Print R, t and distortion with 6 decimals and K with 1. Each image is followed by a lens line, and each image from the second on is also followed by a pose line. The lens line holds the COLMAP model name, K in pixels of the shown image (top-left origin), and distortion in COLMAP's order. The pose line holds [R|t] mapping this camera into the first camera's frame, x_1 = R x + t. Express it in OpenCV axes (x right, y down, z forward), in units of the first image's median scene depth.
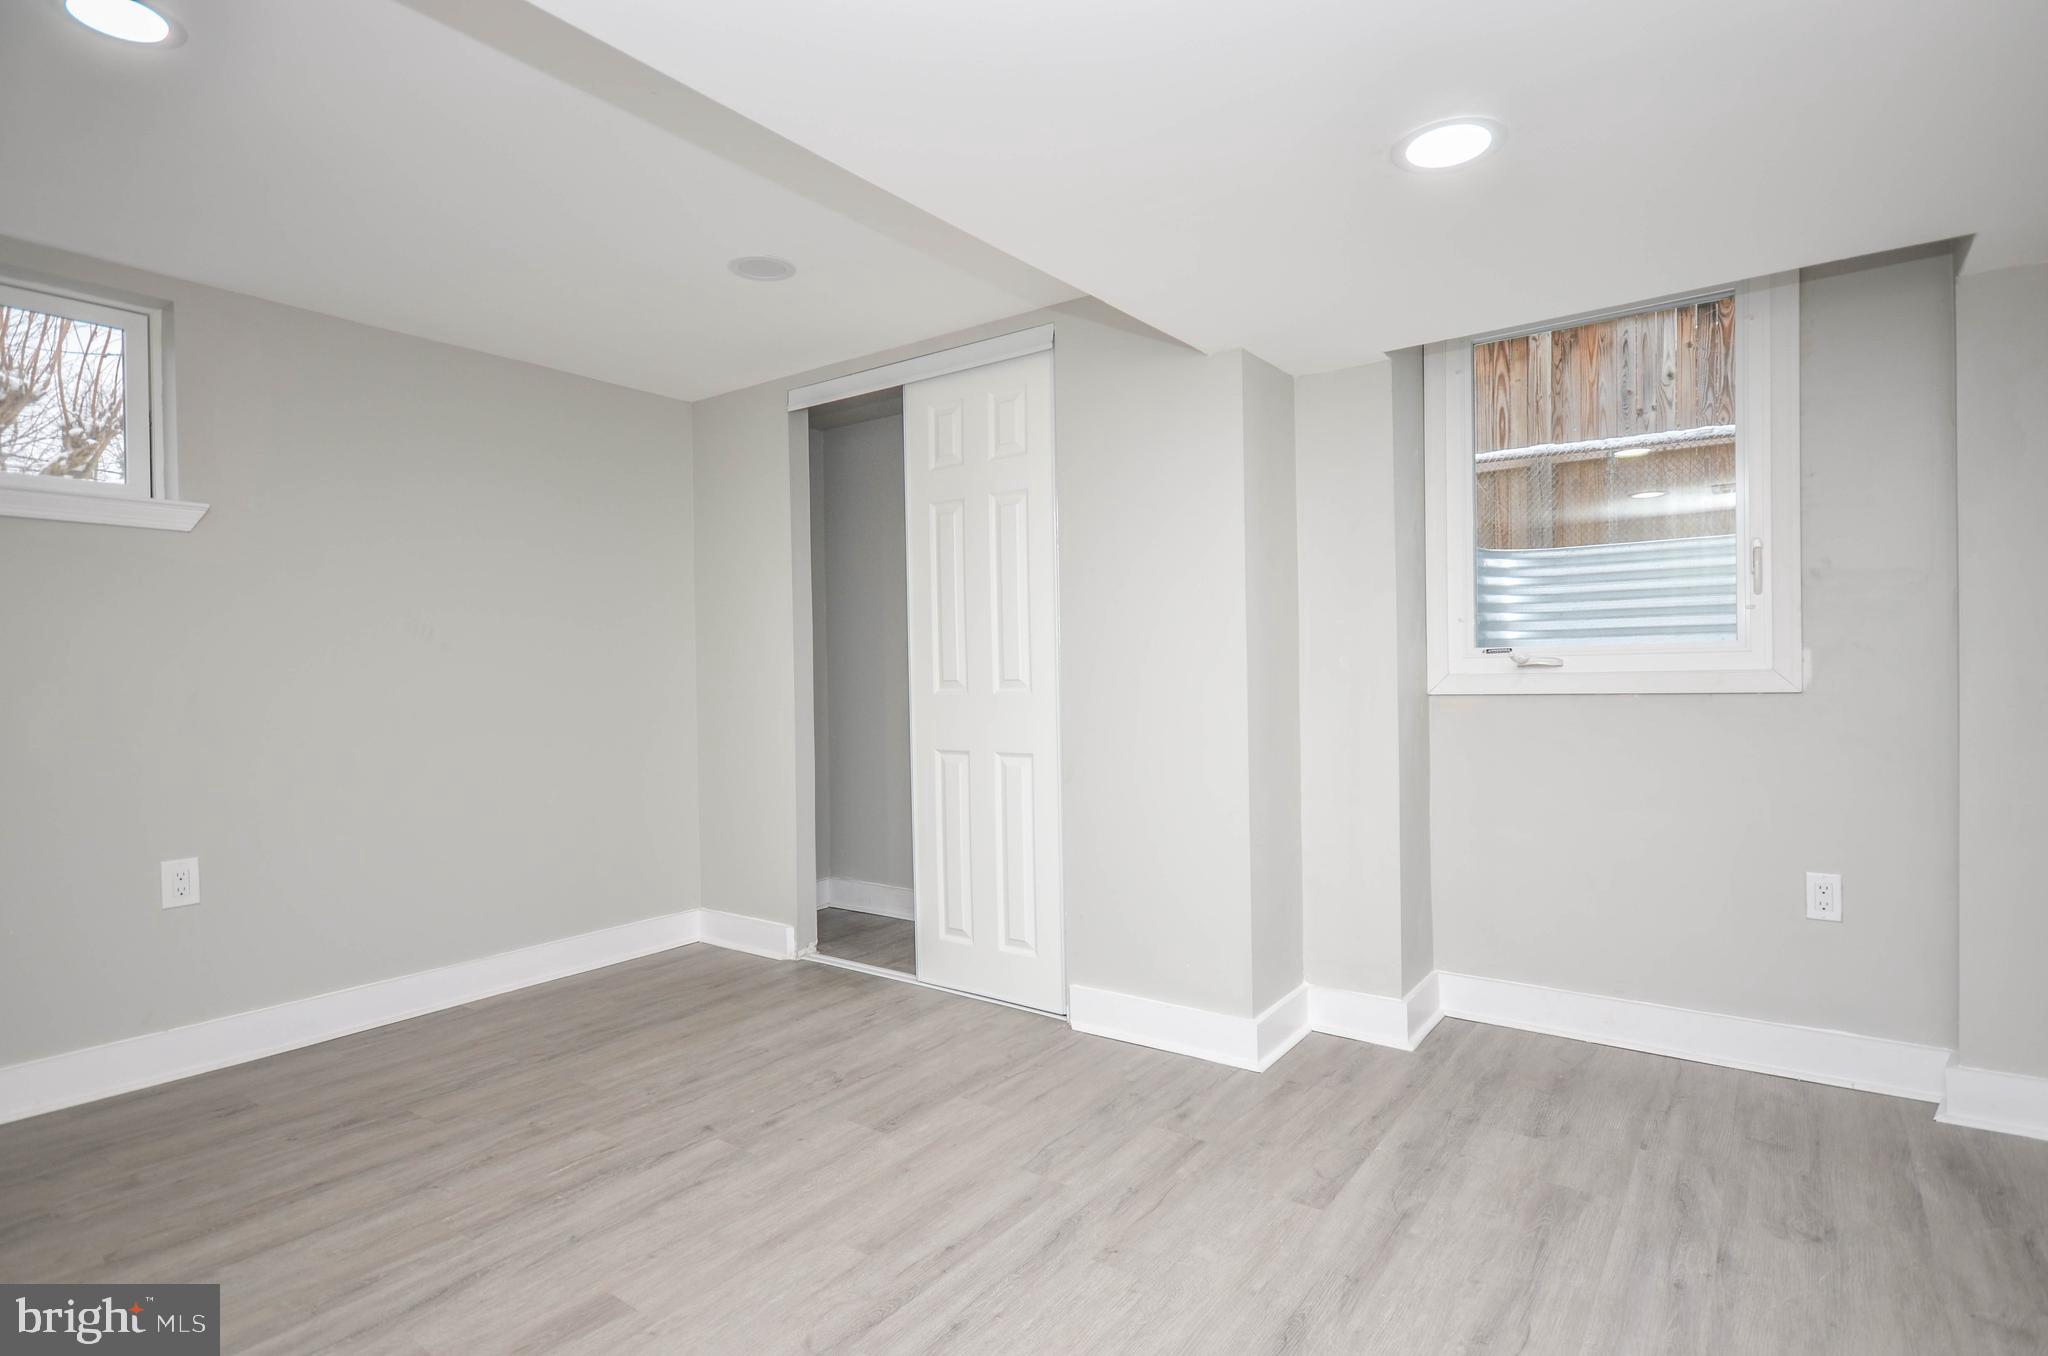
lens RADIAL K [[1010.3, 0, 1024.0], [0, 1010.3, 678.0], [0, 0, 1]] dist [-0.002597, 0.002339]
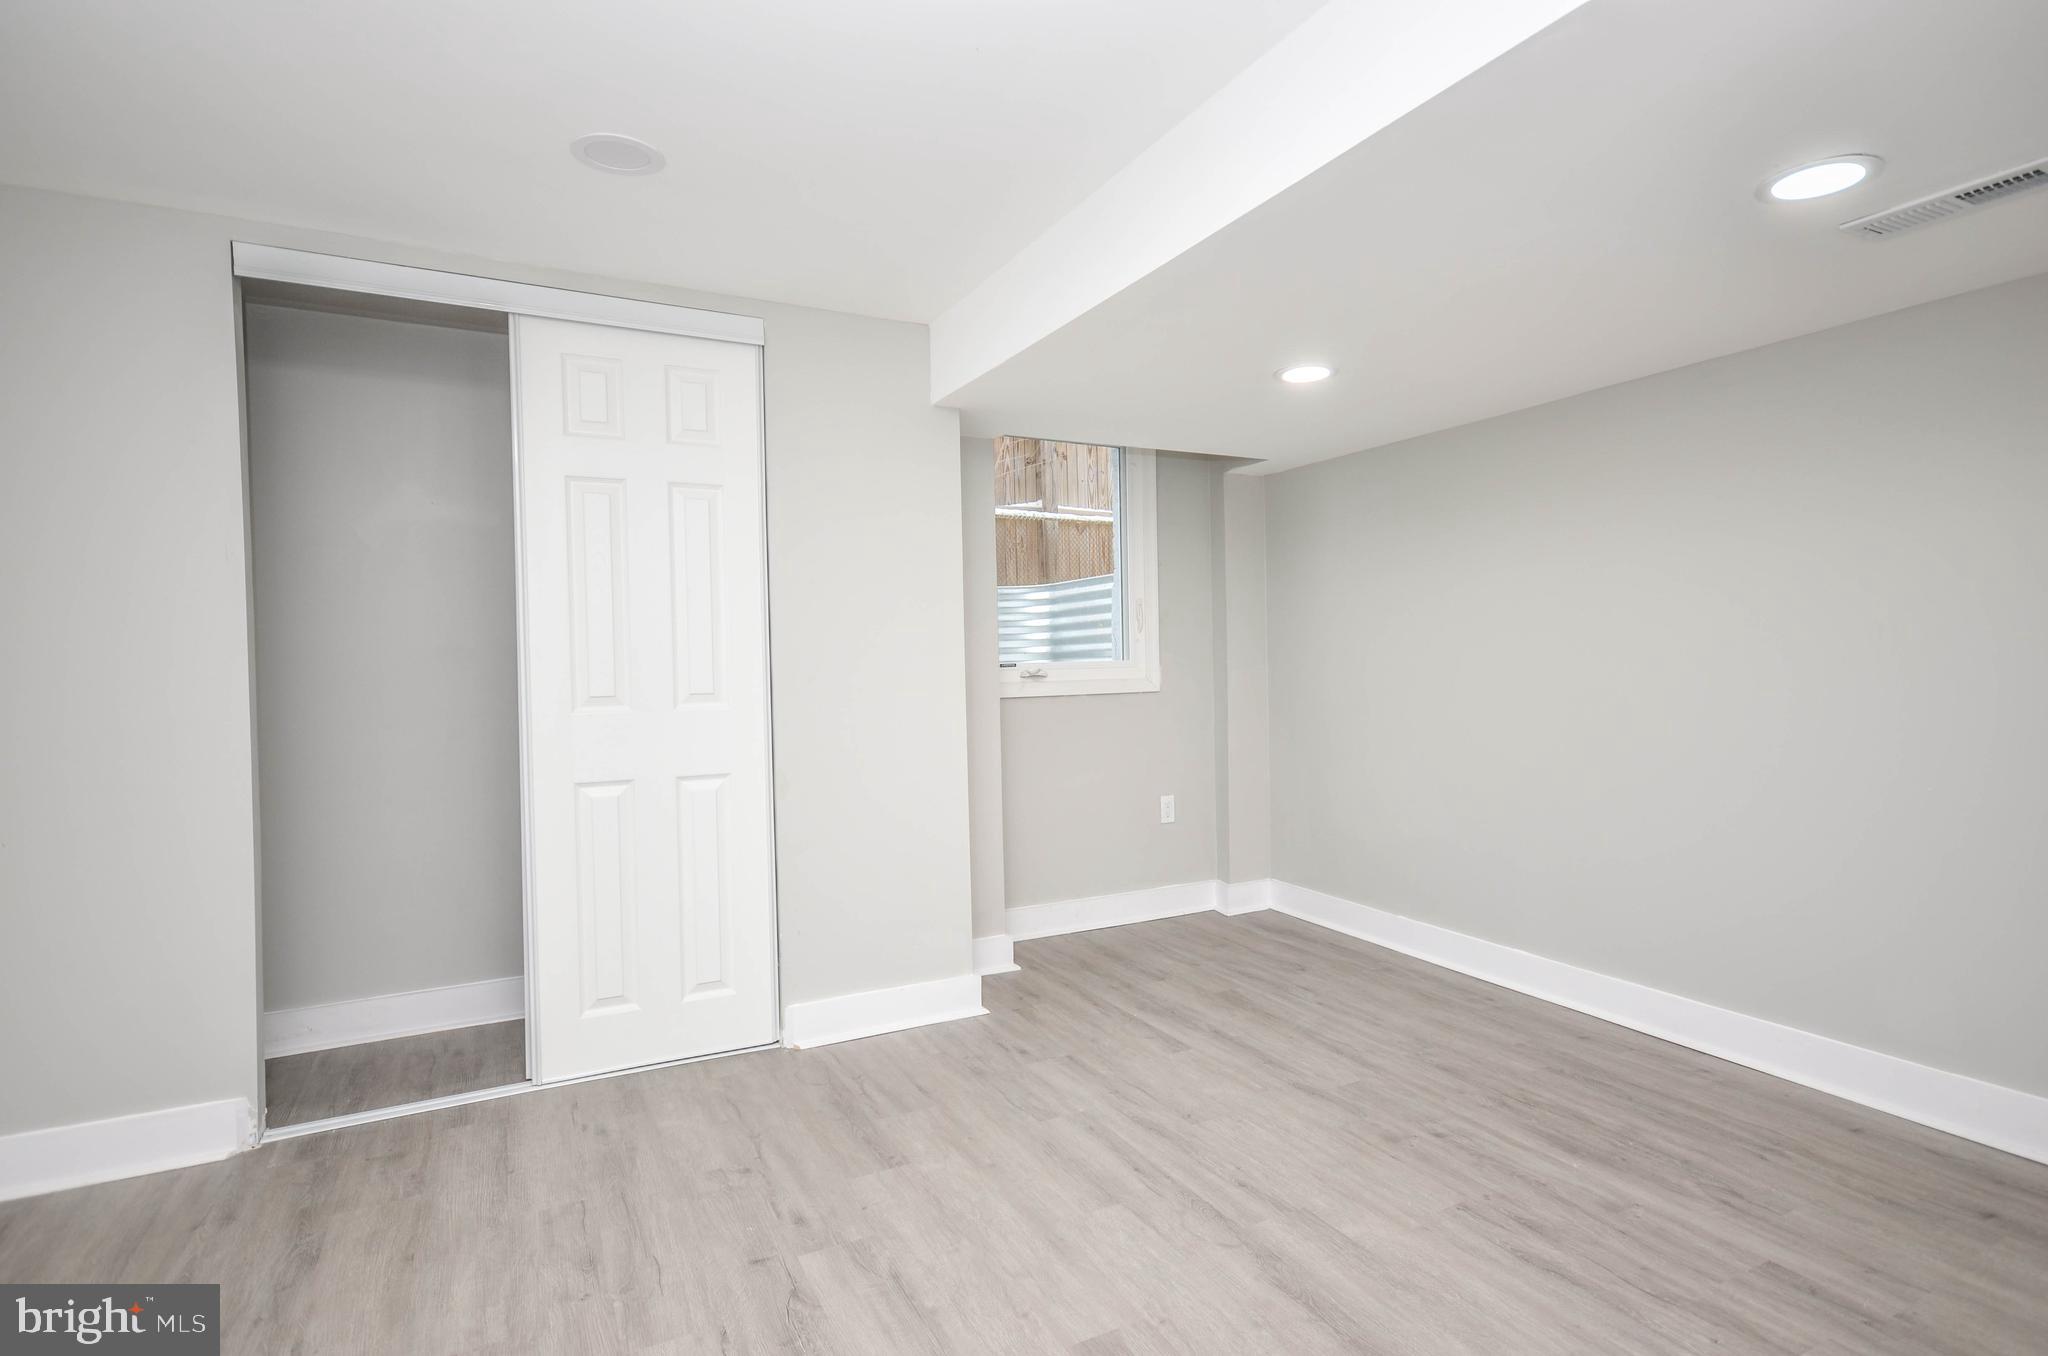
lens RADIAL K [[1010.3, 0, 1024.0], [0, 1010.3, 678.0], [0, 0, 1]] dist [-0.002597, 0.002339]
pose [[0.469125, -0.010067, 0.883074, -0.860952], [0.022159, 0.999754, -0.000374, -0.016018], [-0.882854, 0.019744, 0.469233, 0.393421]]
